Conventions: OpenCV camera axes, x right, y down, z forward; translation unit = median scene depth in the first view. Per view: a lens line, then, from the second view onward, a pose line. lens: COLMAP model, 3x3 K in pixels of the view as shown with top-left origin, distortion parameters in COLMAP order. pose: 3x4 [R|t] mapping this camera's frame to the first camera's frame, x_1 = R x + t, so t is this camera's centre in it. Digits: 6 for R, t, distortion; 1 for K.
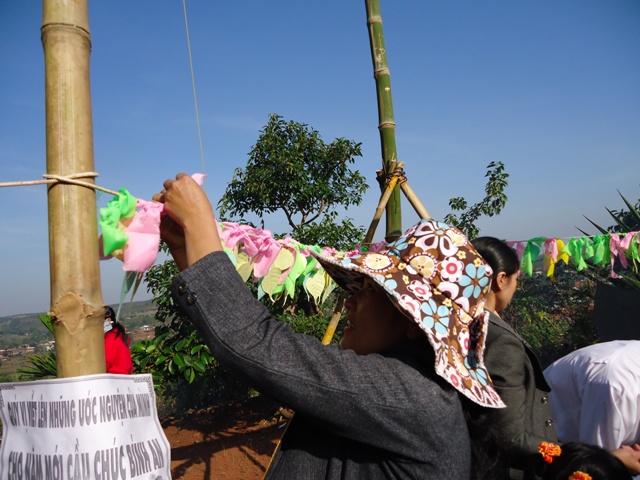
lens RADIAL K [[456.1, 0, 319.9], [0, 456.1, 240.9], [0, 0, 1]] dist [-0.013955, -0.001034]
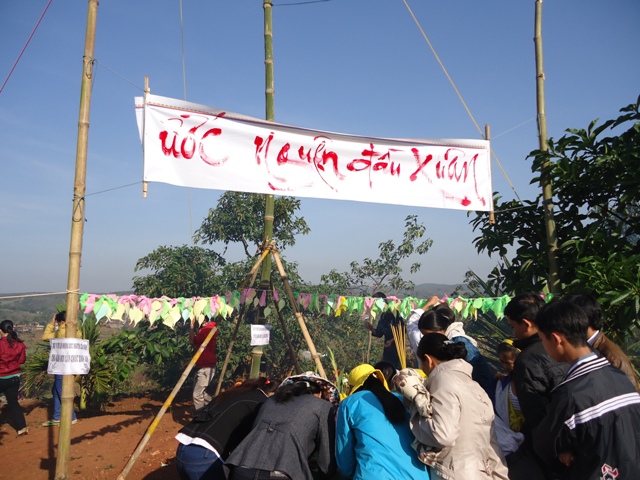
lens RADIAL K [[456.1, 0, 319.9], [0, 456.1, 239.8], [0, 0, 1]] dist [-0.013955, -0.001034]
pose [[0.995269, 0.091937, -0.031424, 0.212894], [-0.092409, 0.995624, -0.013929, -0.089336], [0.030005, 0.016767, 0.999409, -0.368144]]
